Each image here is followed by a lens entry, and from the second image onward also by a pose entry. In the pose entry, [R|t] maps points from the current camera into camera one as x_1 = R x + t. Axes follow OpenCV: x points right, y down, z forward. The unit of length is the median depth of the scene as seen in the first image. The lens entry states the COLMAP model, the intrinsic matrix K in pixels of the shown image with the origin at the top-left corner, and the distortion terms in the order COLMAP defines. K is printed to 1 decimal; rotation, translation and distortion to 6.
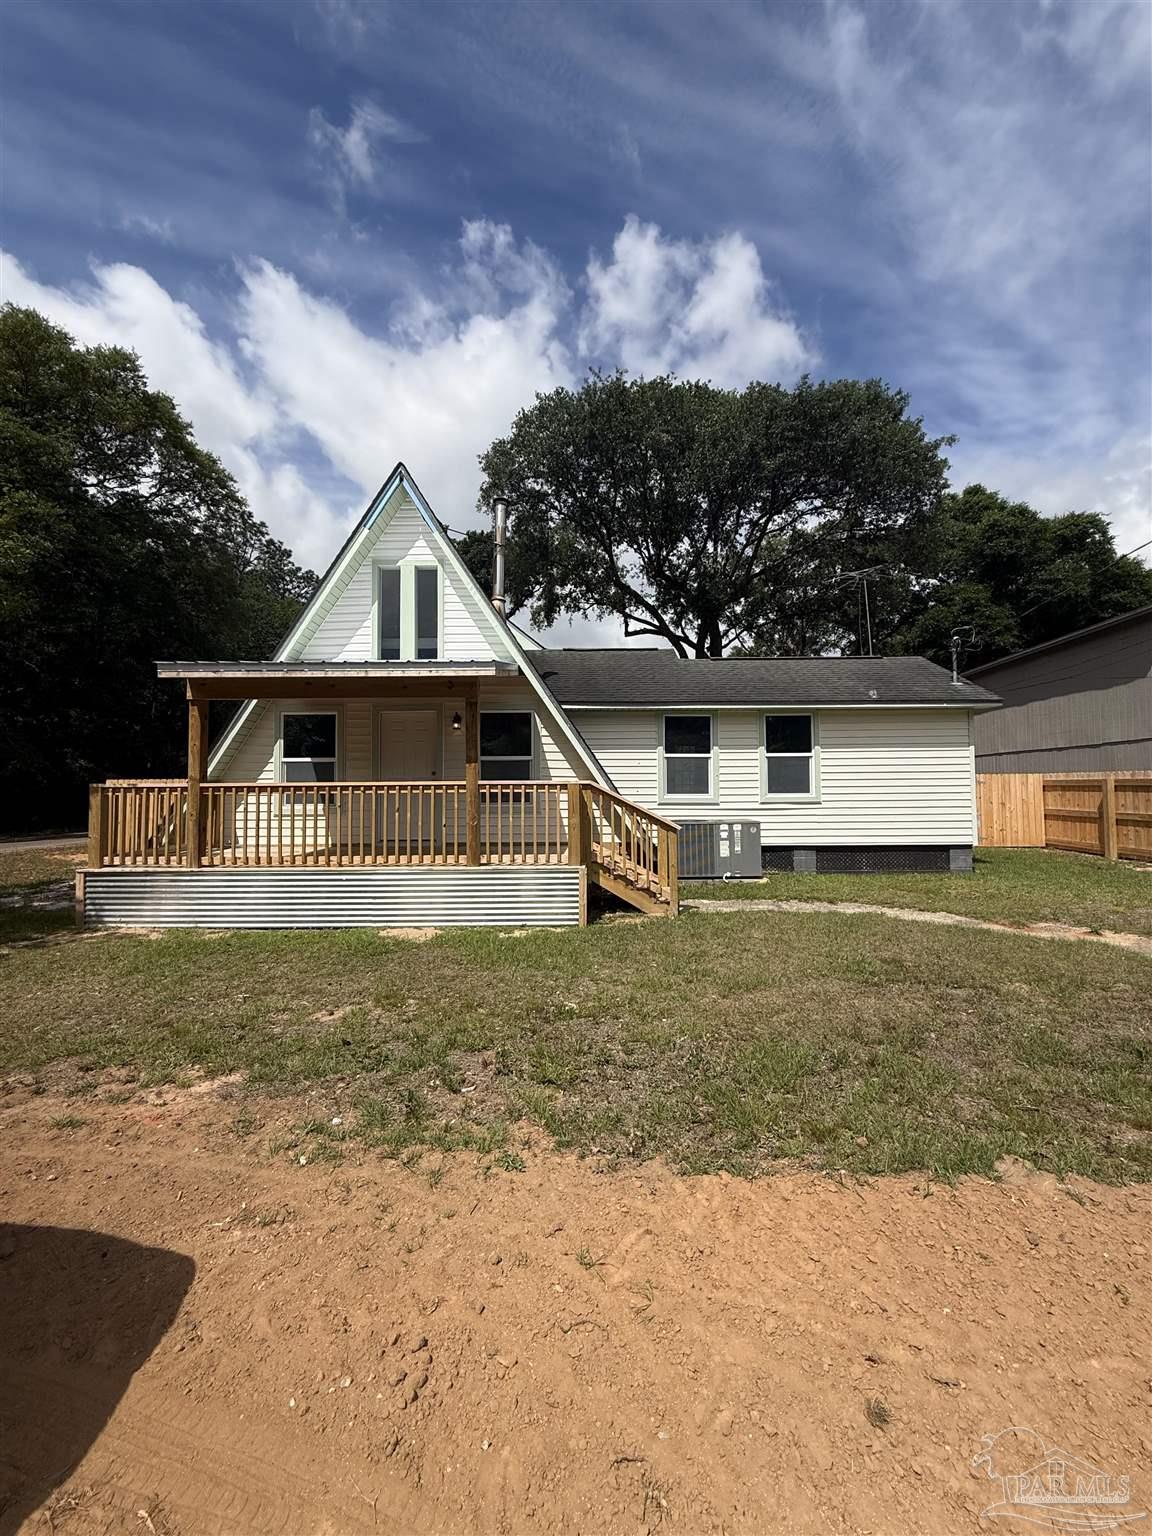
lens RADIAL K [[610.9, 0, 580.1], [0, 610.9, 761.8], [0, 0, 1]] dist [-0.000834, 0.000681]
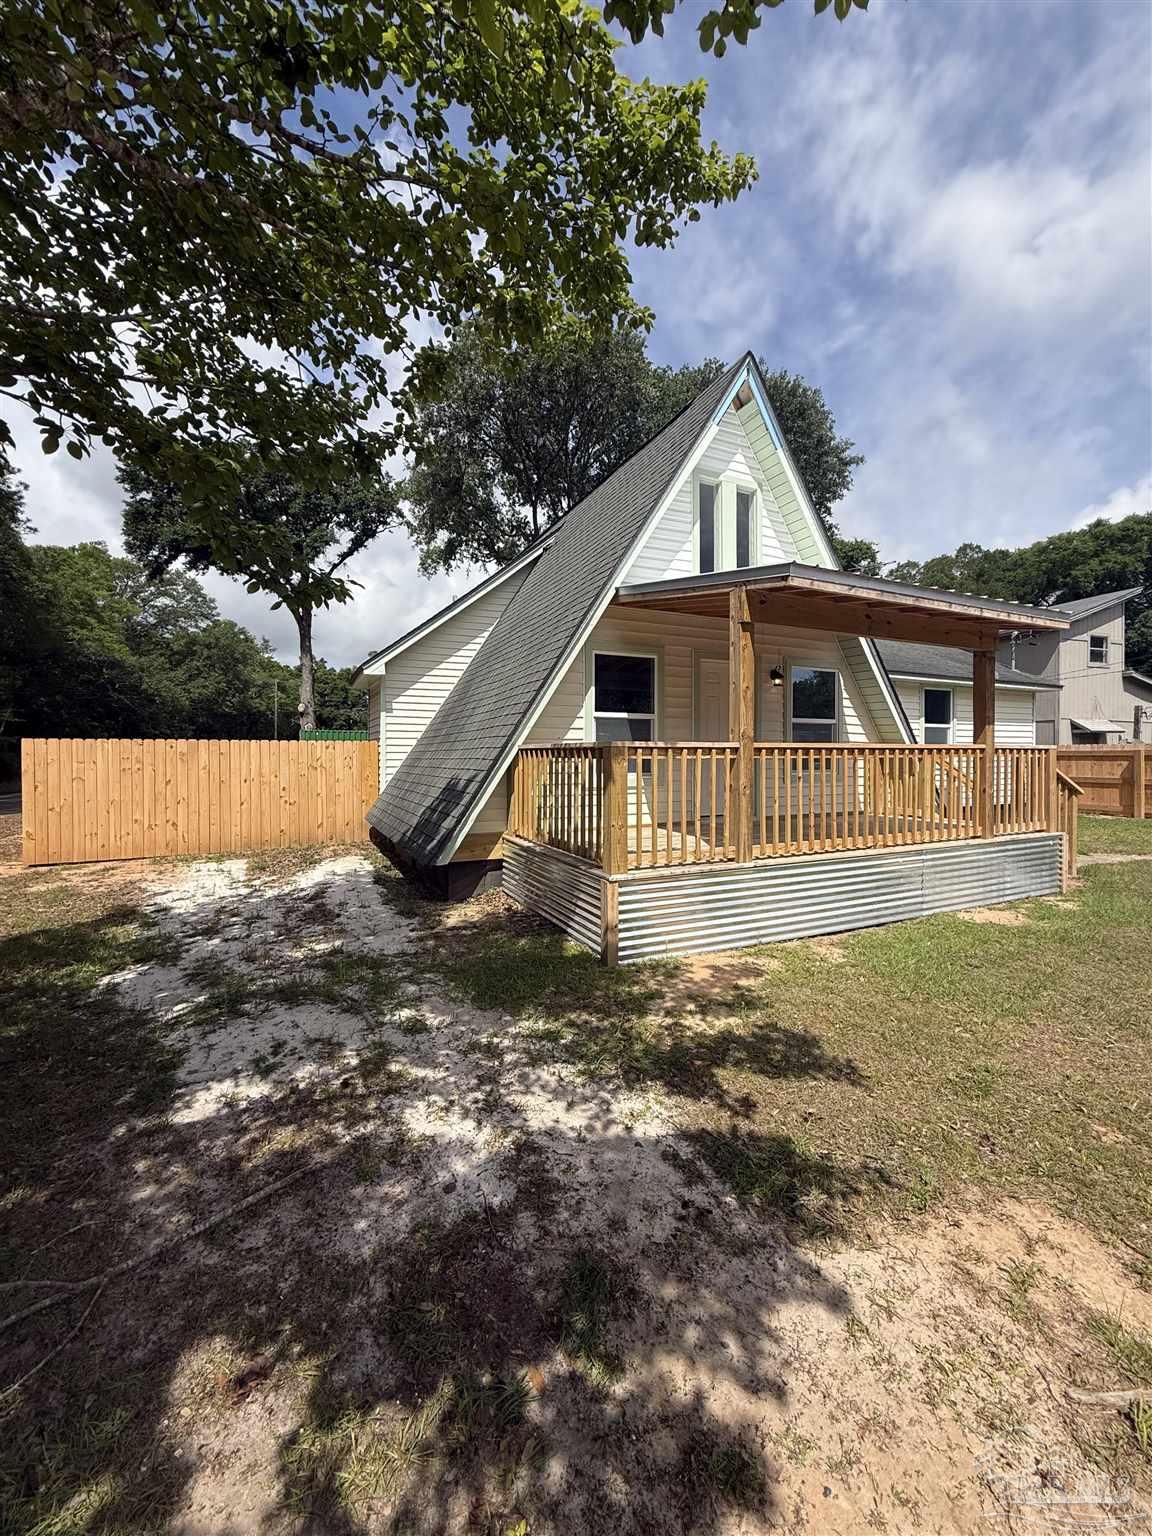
lens RADIAL K [[610.9, 0, 574.6], [0, 610.9, 764.4], [0, 0, 1]] dist [-0.000834, 0.000681]
pose [[0.897781, -0.004121, 0.440422, -0.840587], [-0.017294, 0.998855, 0.044597, 0.024442], [-0.440102, -0.047655, 0.896682, 0.342864]]
